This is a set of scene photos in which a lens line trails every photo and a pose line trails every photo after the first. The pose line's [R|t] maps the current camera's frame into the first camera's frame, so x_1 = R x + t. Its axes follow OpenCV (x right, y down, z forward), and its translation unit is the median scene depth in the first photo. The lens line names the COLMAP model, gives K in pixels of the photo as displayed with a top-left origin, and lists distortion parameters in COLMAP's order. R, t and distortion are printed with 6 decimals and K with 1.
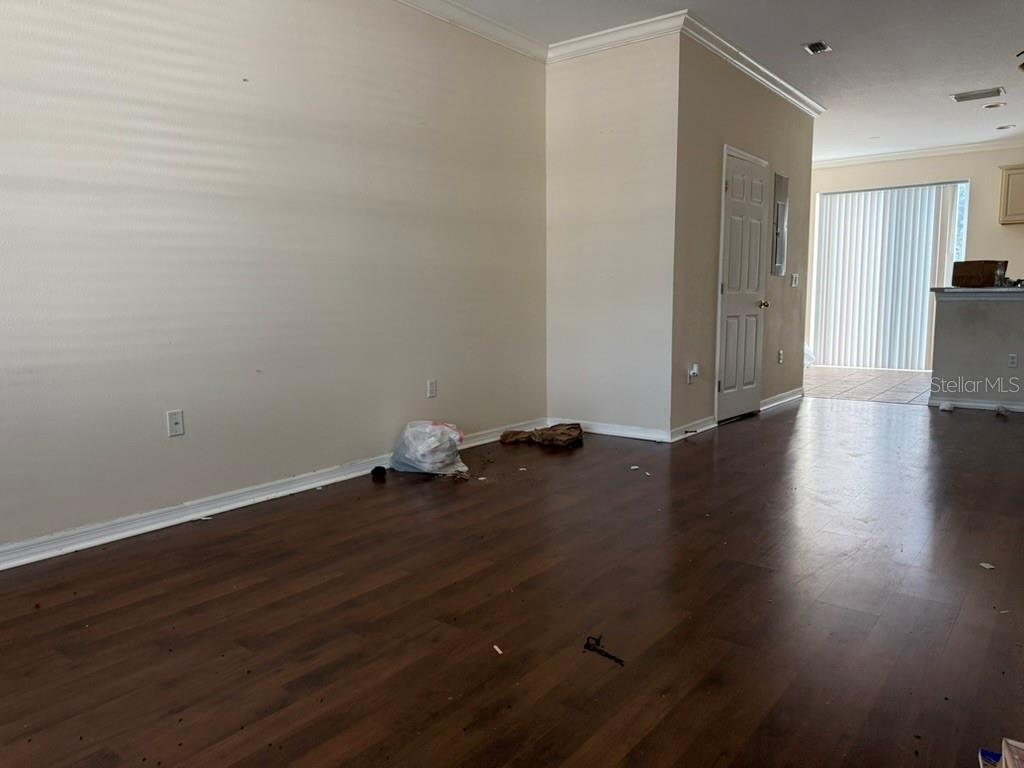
lens RADIAL K [[717.3, 0, 513.7], [0, 717.3, 389.1], [0, 0, 1]] dist [0.078397, -0.094571]
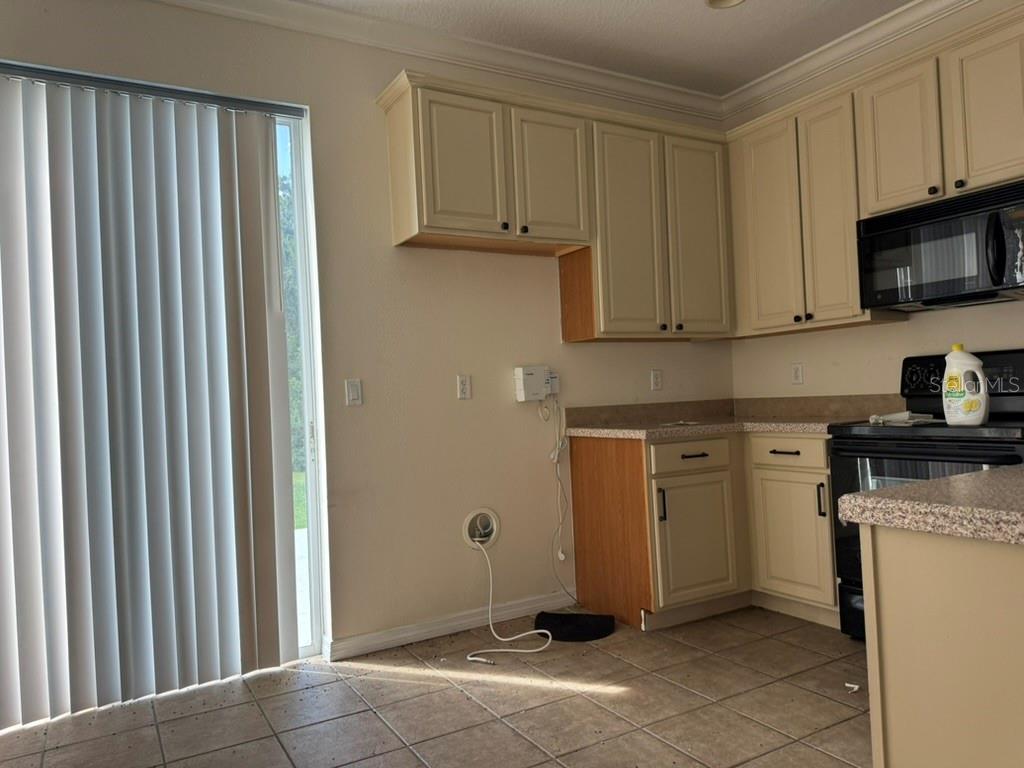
lens RADIAL K [[717.3, 0, 513.7], [0, 717.3, 389.1], [0, 0, 1]] dist [0.078397, -0.094571]
pose [[0.377561, -0.007478, 0.925955, 0.428304], [0.167906, 0.983944, -0.060518, -0.147528], [-0.910635, 0.178323, 0.372754, 1.018915]]
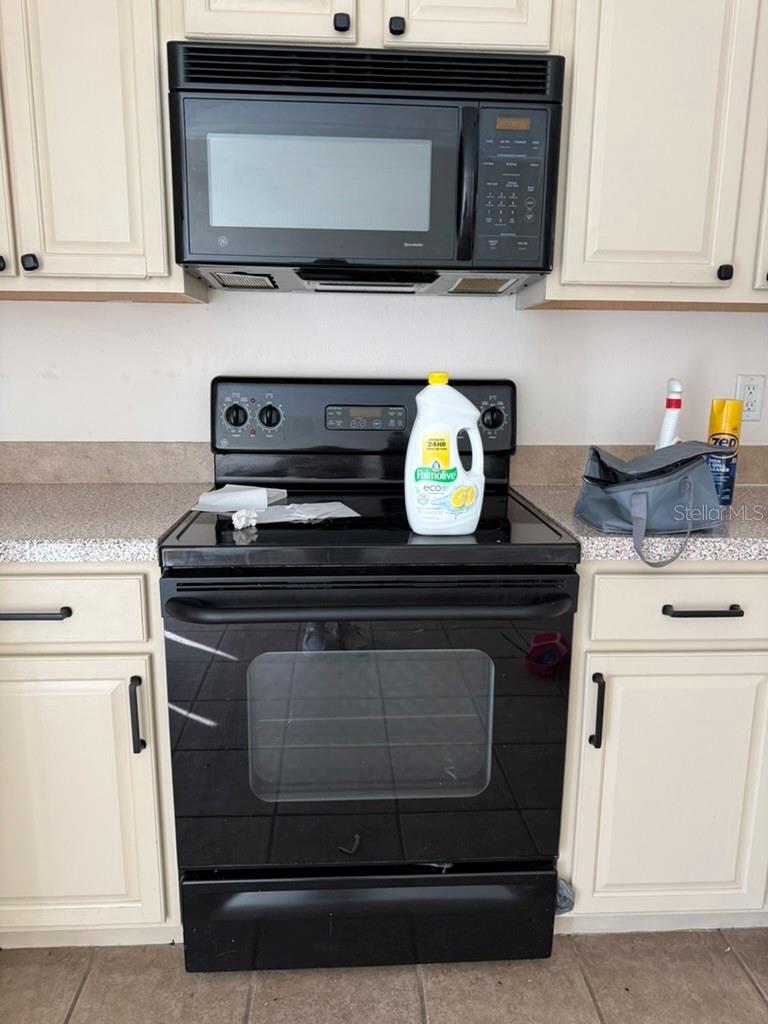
lens RADIAL K [[728.3, 0, 381.0], [0, 728.3, 526.2], [0, 0, 1]] dist [0.001305, -0.002430]
pose [[-0.647214, -0.172936, 0.742433, 0.742060], [0.091758, 0.949173, 0.301082, -0.175125], [-0.756765, 0.262989, -0.598451, 1.079397]]
